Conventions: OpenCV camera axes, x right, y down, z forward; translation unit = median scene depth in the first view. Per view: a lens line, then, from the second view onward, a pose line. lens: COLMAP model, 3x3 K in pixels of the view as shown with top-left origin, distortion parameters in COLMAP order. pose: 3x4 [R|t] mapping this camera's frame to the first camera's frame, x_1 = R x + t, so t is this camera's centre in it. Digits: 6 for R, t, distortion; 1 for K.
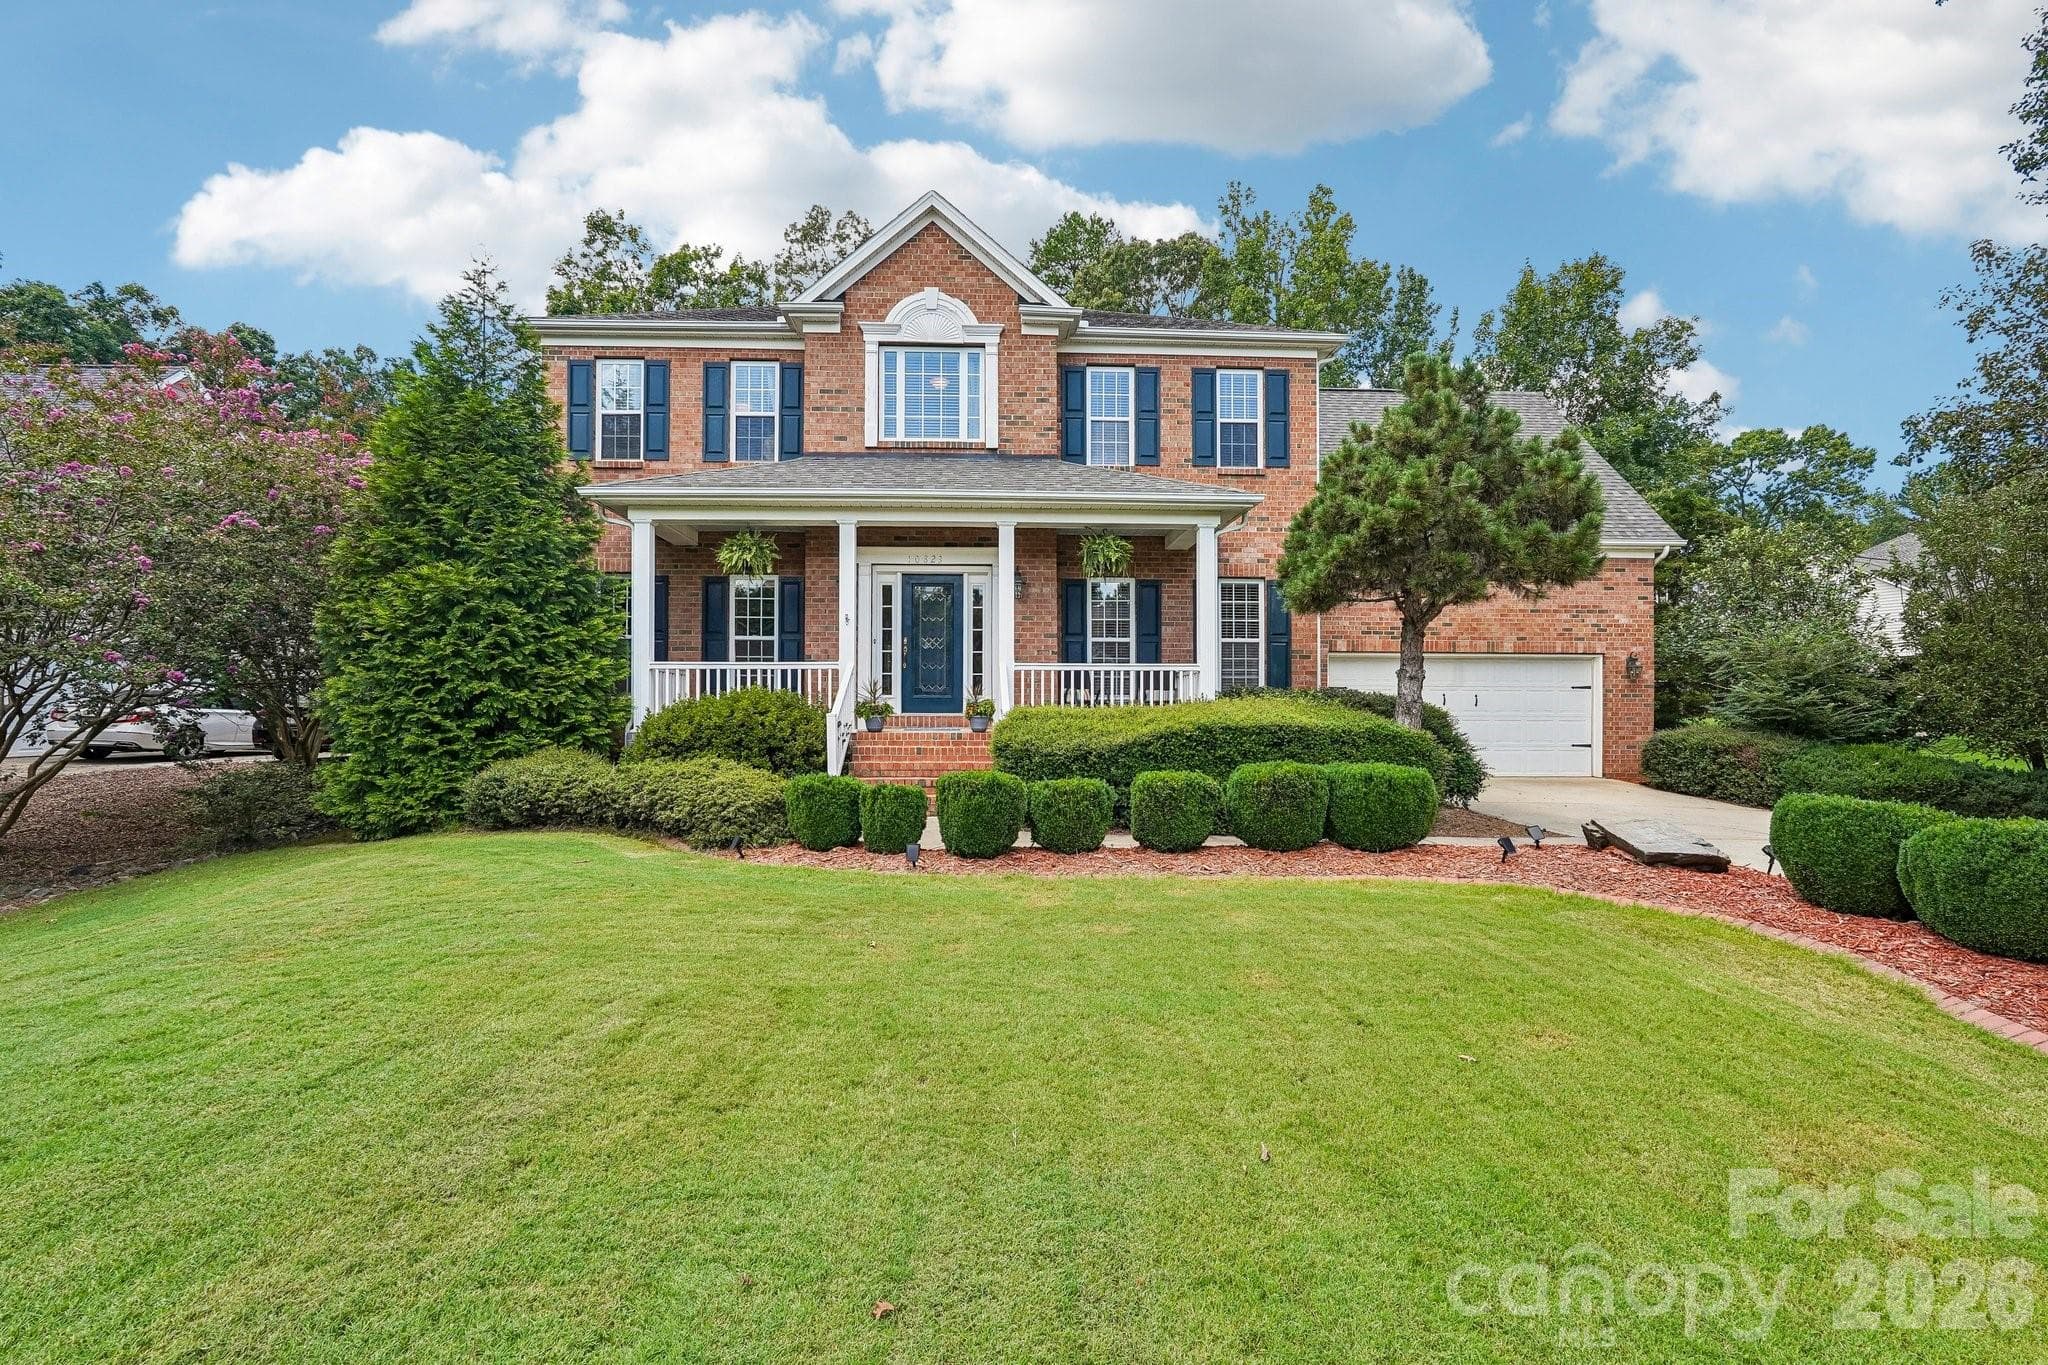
lens RADIAL K [[909.4, 0, 1014.4], [0, 909.4, 681.5], [0, 0, 1]] dist [-0.002154, 0.000205]
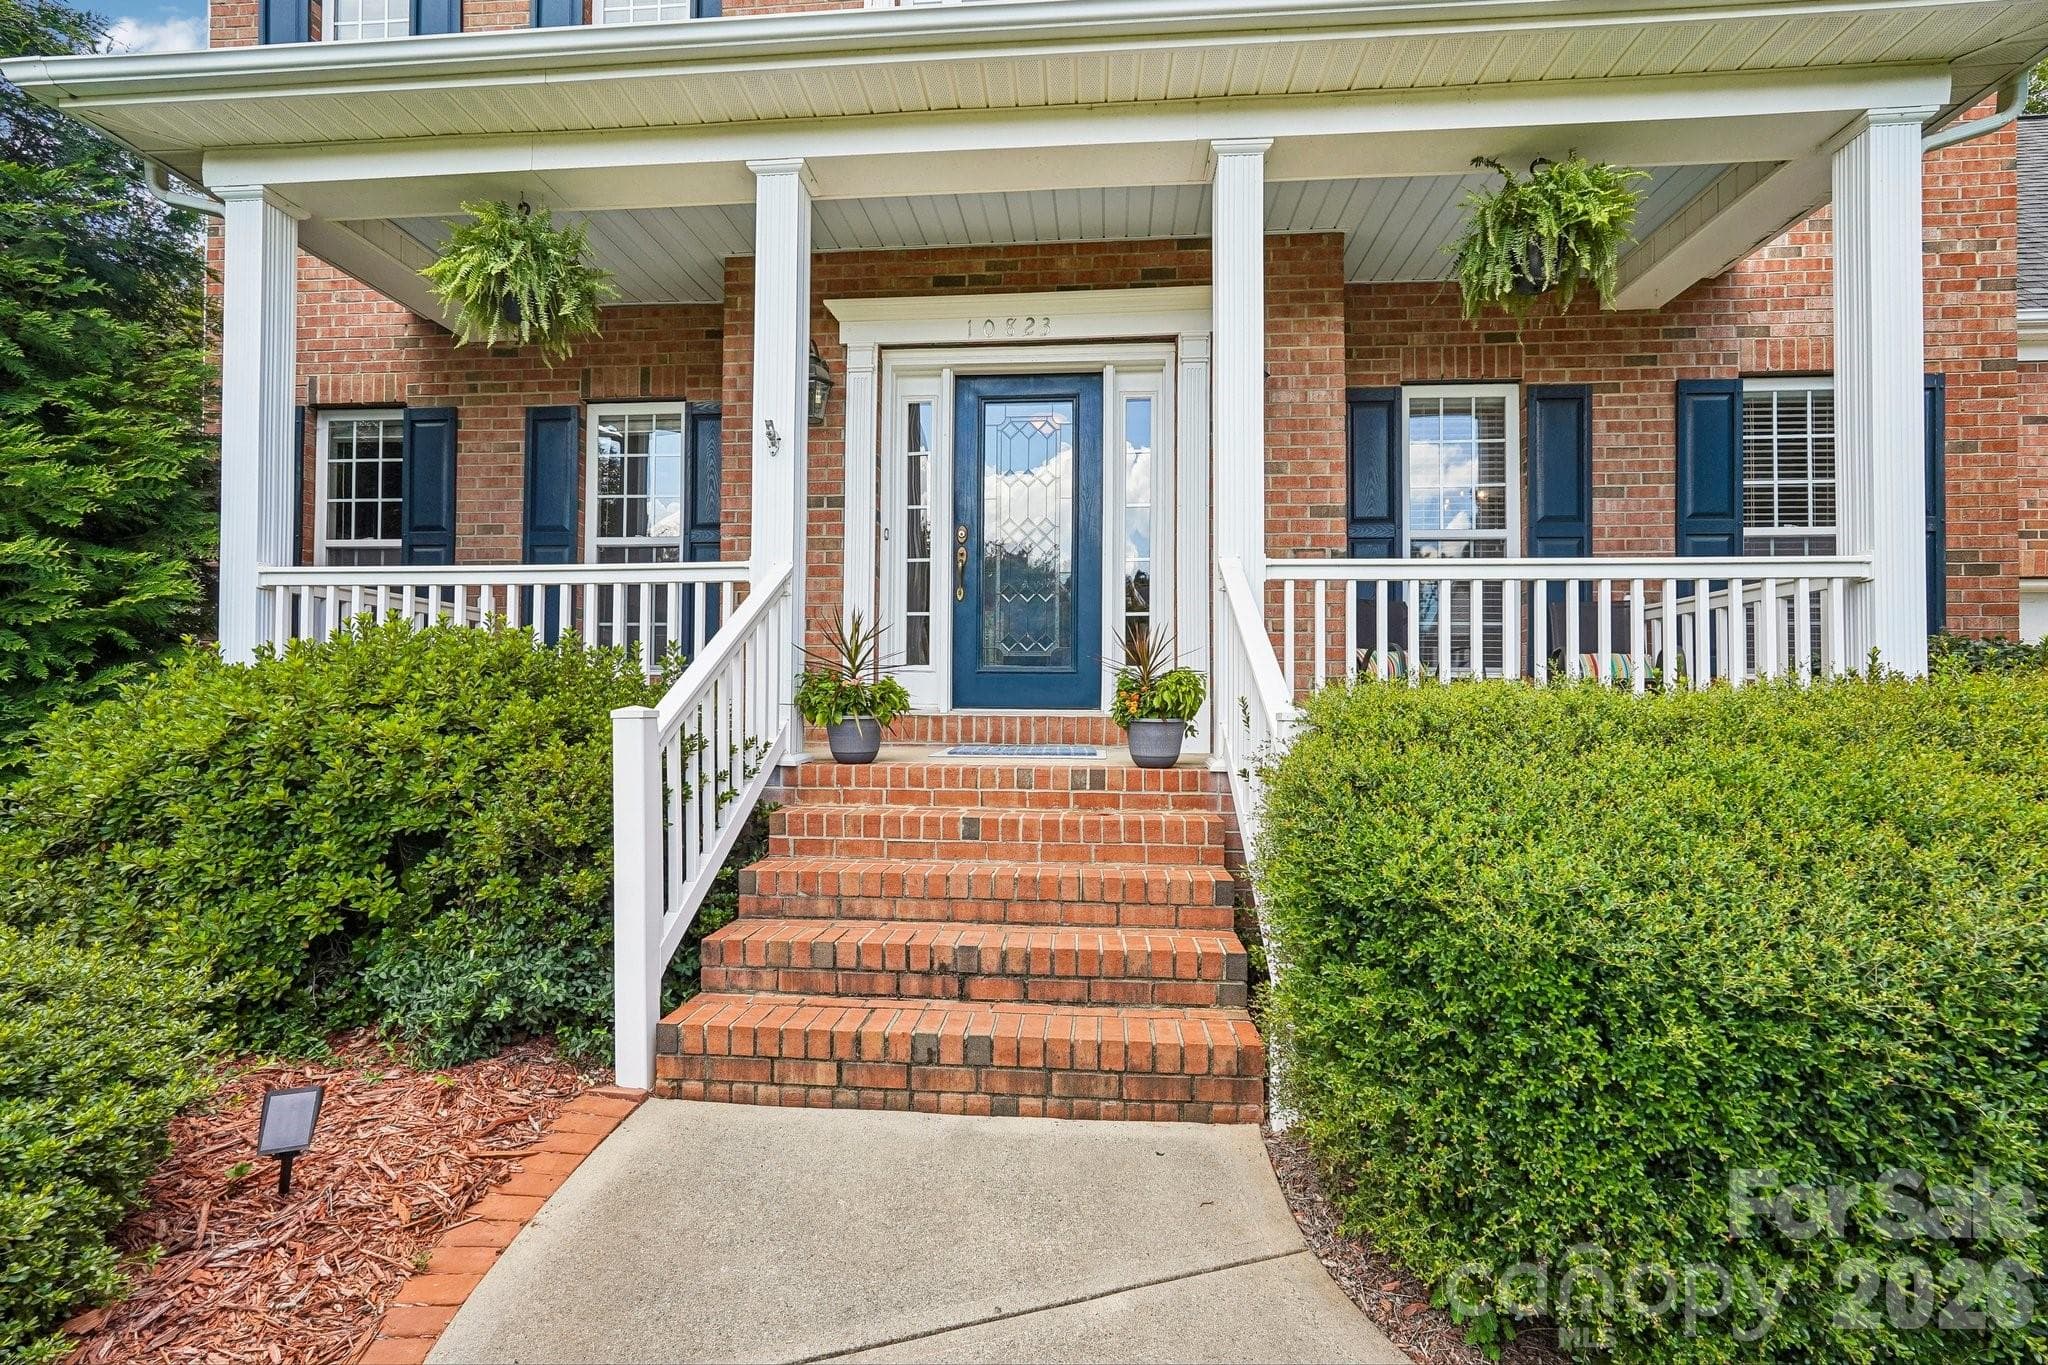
lens RADIAL K [[909.4, 0, 1014.4], [0, 909.4, 681.5], [0, 0, 1]] dist [-0.002154, 0.000205]
pose [[0.991286, 0.003430, -0.131683, -0.045261], [-0.002561, 0.999974, 0.006768, 0.021338], [0.131702, -0.006371, 0.991269, 0.643824]]
